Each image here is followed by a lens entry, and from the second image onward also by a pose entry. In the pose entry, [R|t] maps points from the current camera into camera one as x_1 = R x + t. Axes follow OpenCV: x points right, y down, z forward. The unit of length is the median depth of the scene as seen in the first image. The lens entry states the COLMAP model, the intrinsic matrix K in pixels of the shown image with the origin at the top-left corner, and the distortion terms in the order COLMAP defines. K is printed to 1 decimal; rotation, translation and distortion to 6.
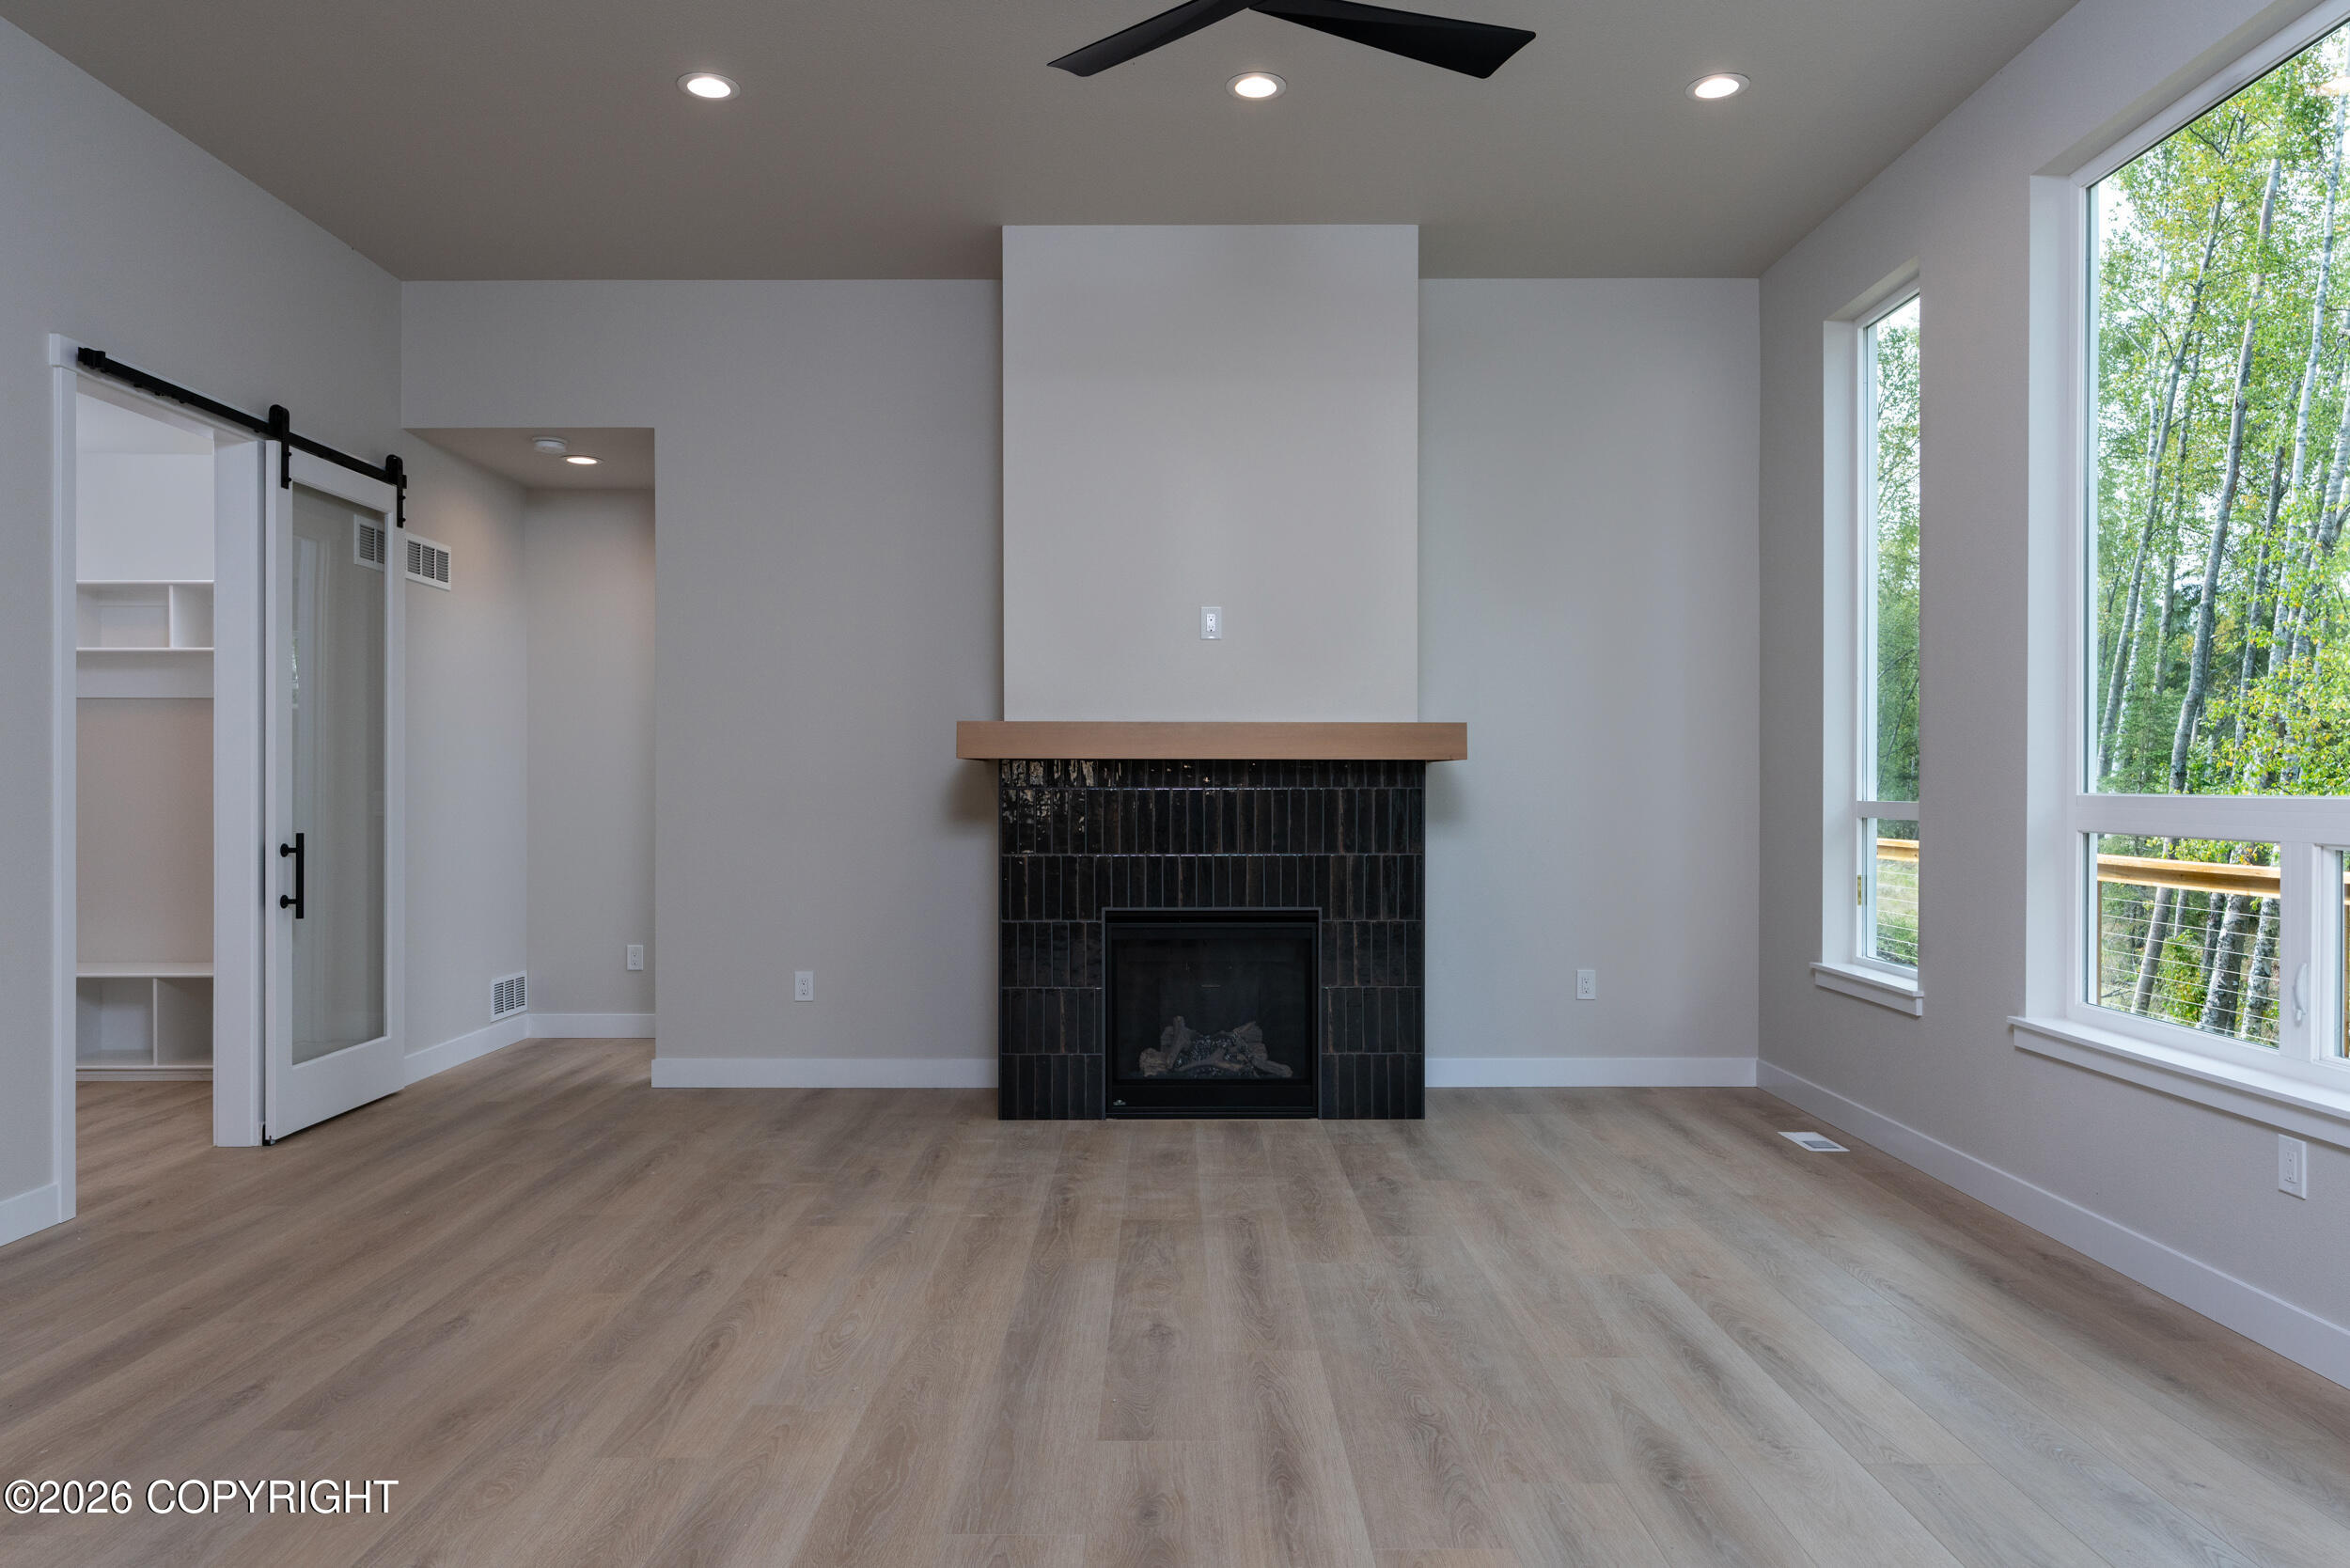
lens RADIAL K [[1533.4, 0, 1179.8], [0, 1533.4, 778.6], [0, 0, 1]] dist [0.000320, 0.003735]
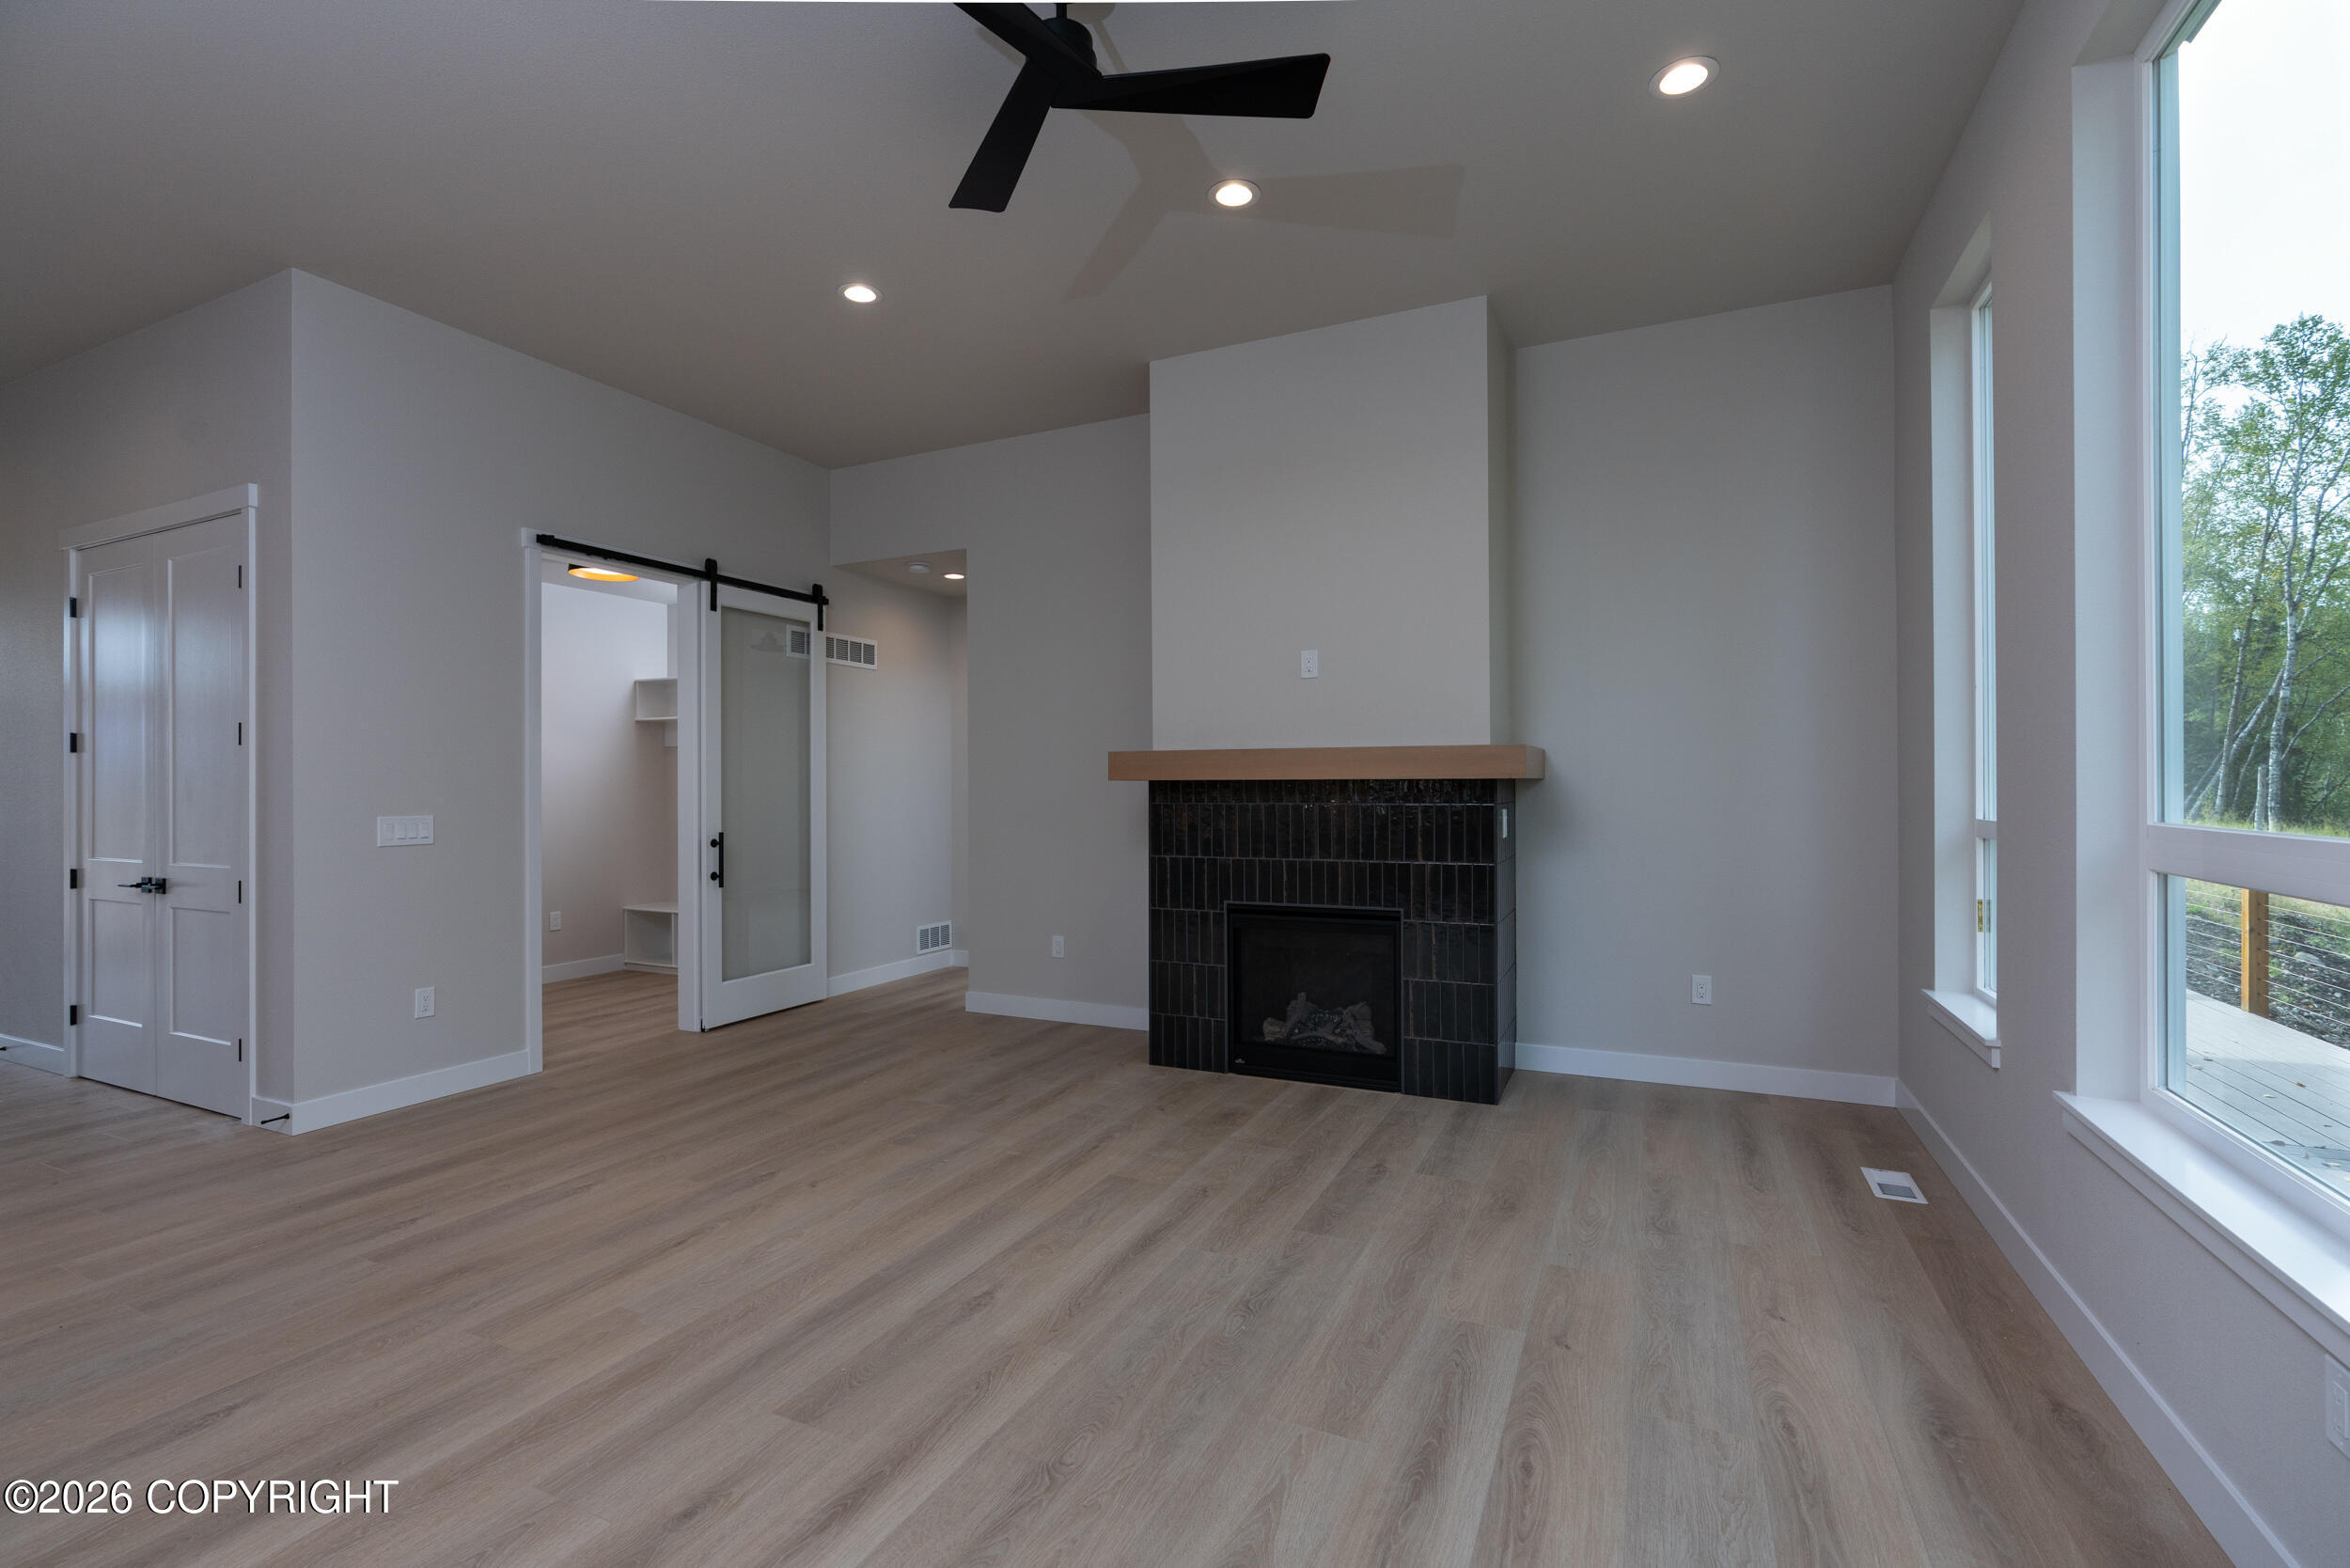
lens RADIAL K [[1047.4, 0, 1166.9], [0, 1047.4, 777.4], [0, 0, 1]] dist [-0.013923, 0.006714]
pose [[0.903897, -0.008277, -0.427671, 0.289207], [0.007126, 0.999965, -0.004293, -0.012387], [0.427691, 0.000833, 0.903924, 0.239694]]
